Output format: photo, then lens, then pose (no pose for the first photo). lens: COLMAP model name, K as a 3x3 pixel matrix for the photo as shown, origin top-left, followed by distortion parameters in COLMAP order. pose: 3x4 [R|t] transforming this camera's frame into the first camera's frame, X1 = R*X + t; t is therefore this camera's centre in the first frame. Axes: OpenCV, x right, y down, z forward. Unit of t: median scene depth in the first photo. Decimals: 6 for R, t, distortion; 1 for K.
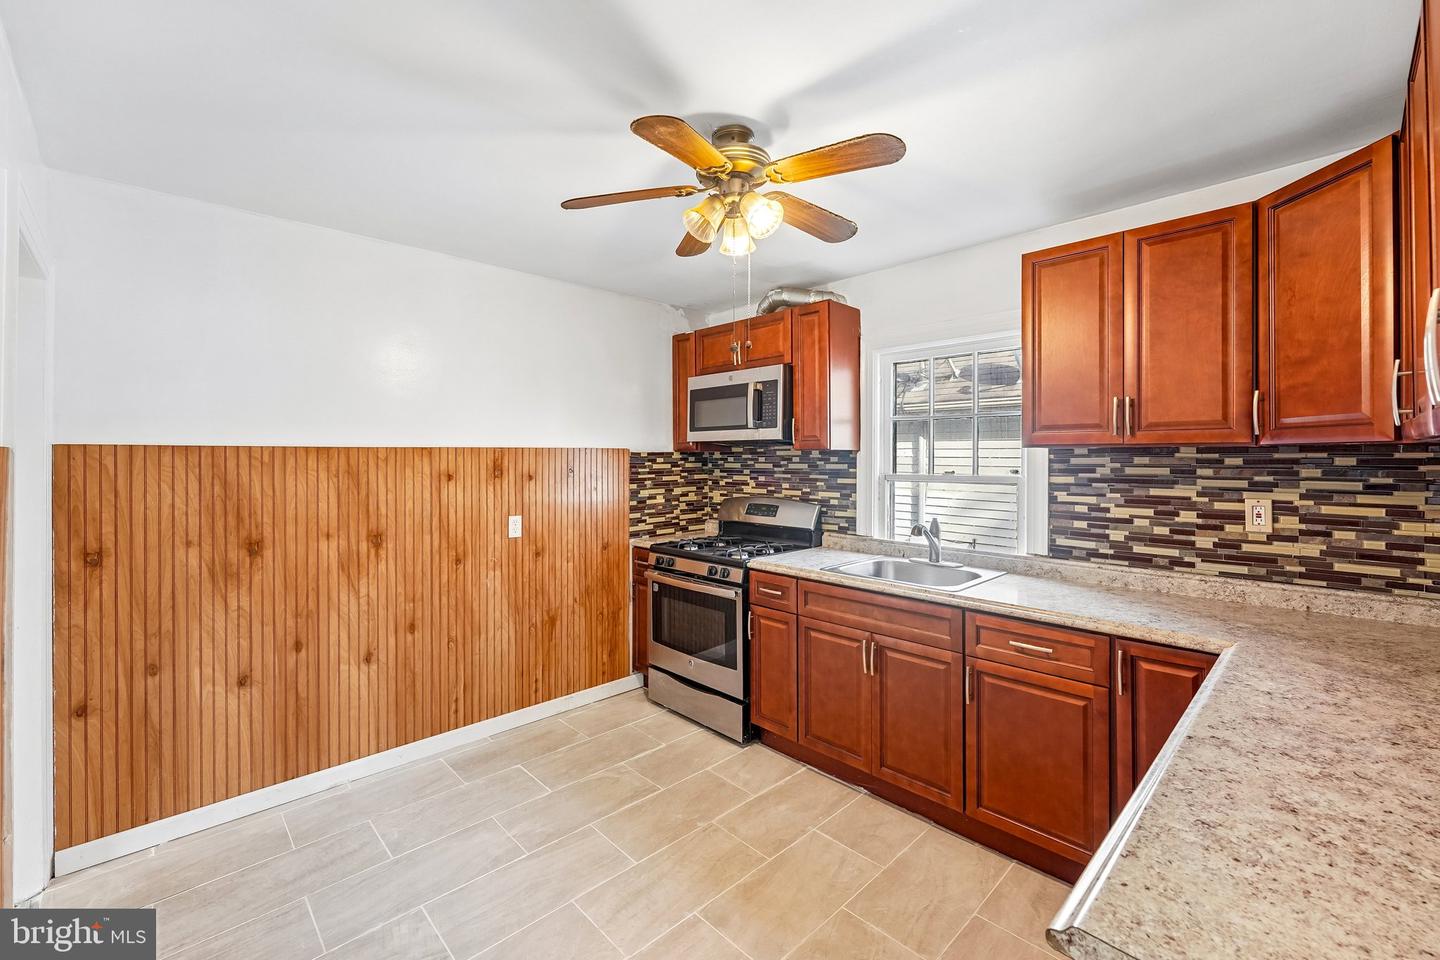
lens RADIAL K [[594.4, 0, 706.9], [0, 594.4, 457.2], [0, 0, 1]] dist [0.002683, 0.000444]
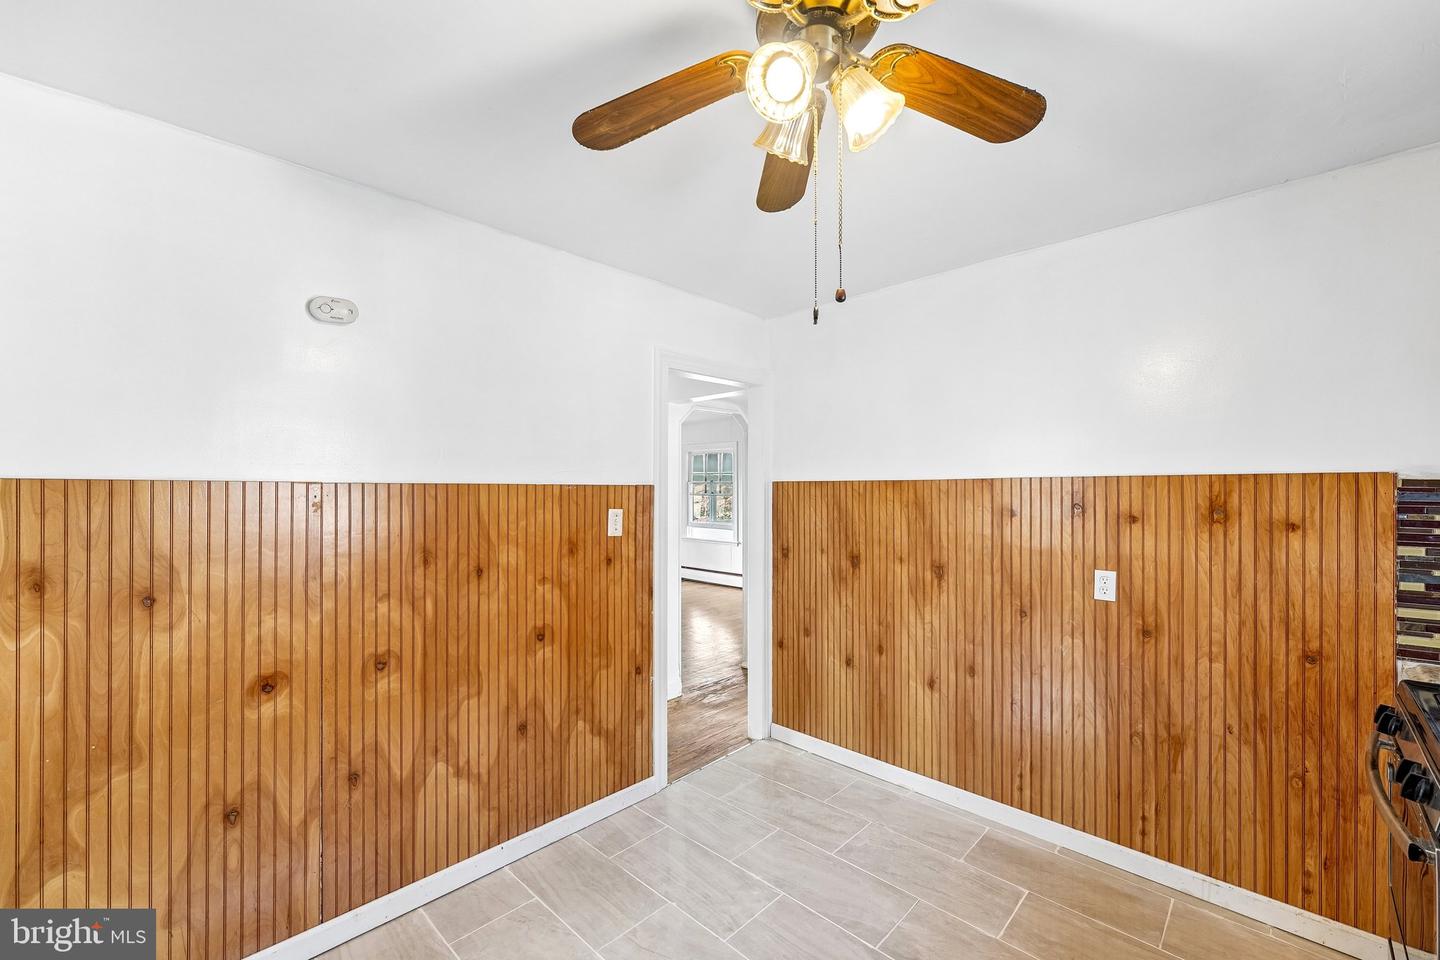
lens RADIAL K [[594.4, 0, 723.1], [0, 594.4, 489.6], [0, 0, 1]] dist [0.002683, 0.000444]
pose [[0.058389, 0.003831, -0.998287, 0.462196], [0.001998, 0.999990, 0.003954, -0.004975], [0.998292, -0.002225, 0.058380, 0.609732]]
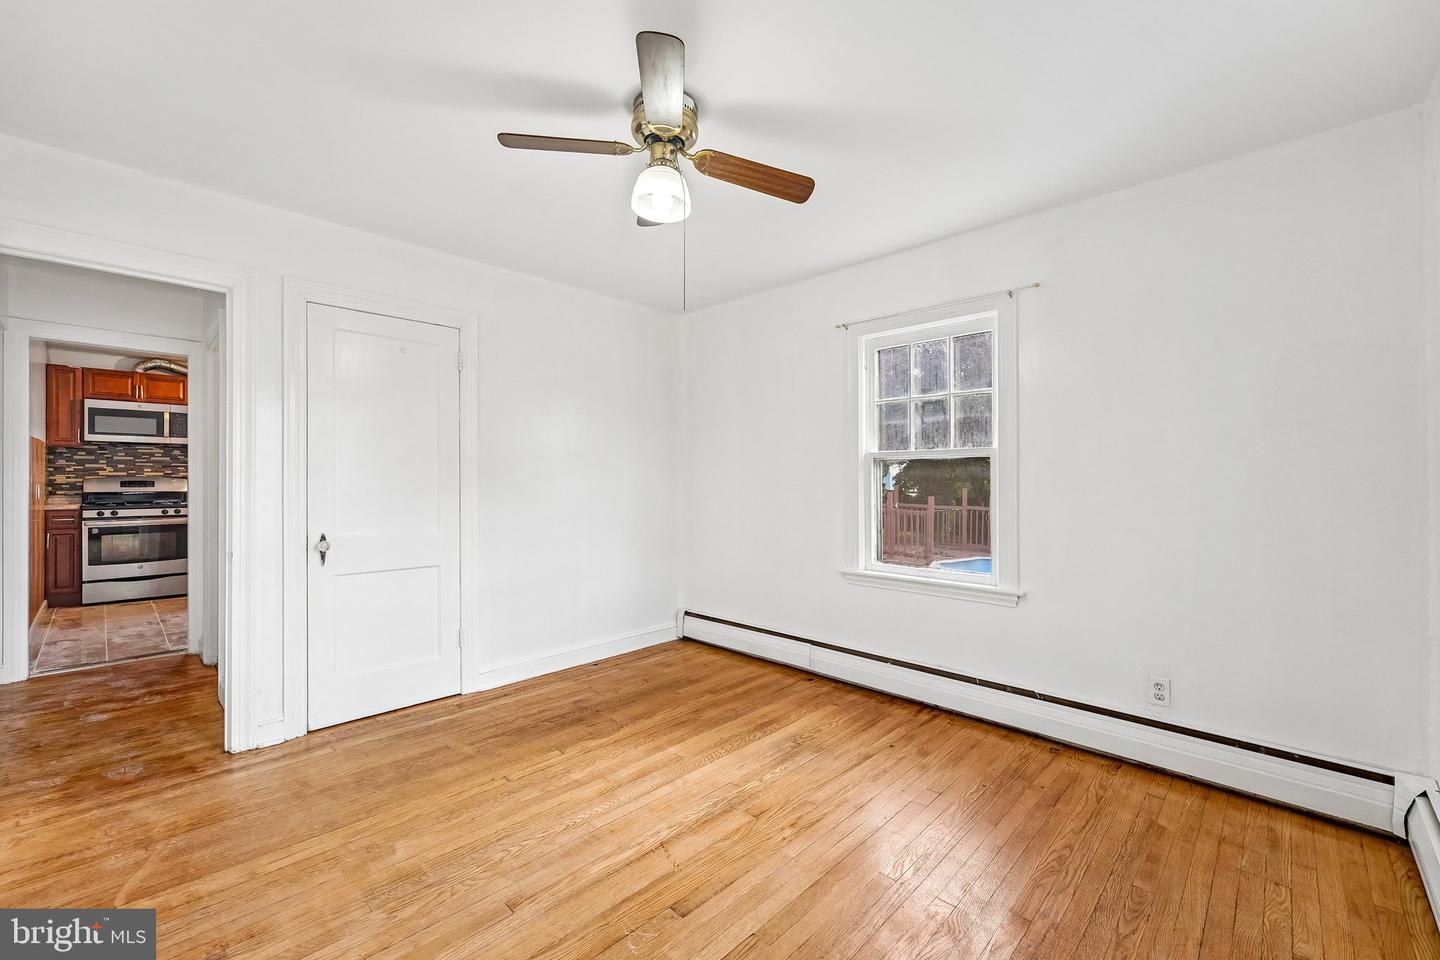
lens RADIAL K [[594.4, 0, 717.7], [0, 594.4, 484.5], [0, 0, 1]] dist [0.002683, 0.000444]
pose [[-0.043227, -0.006419, 0.999045, -2.336681], [-0.001330, 0.999979, 0.006368, 0.108050], [-0.999064, -0.001053, -0.043235, -0.802443]]
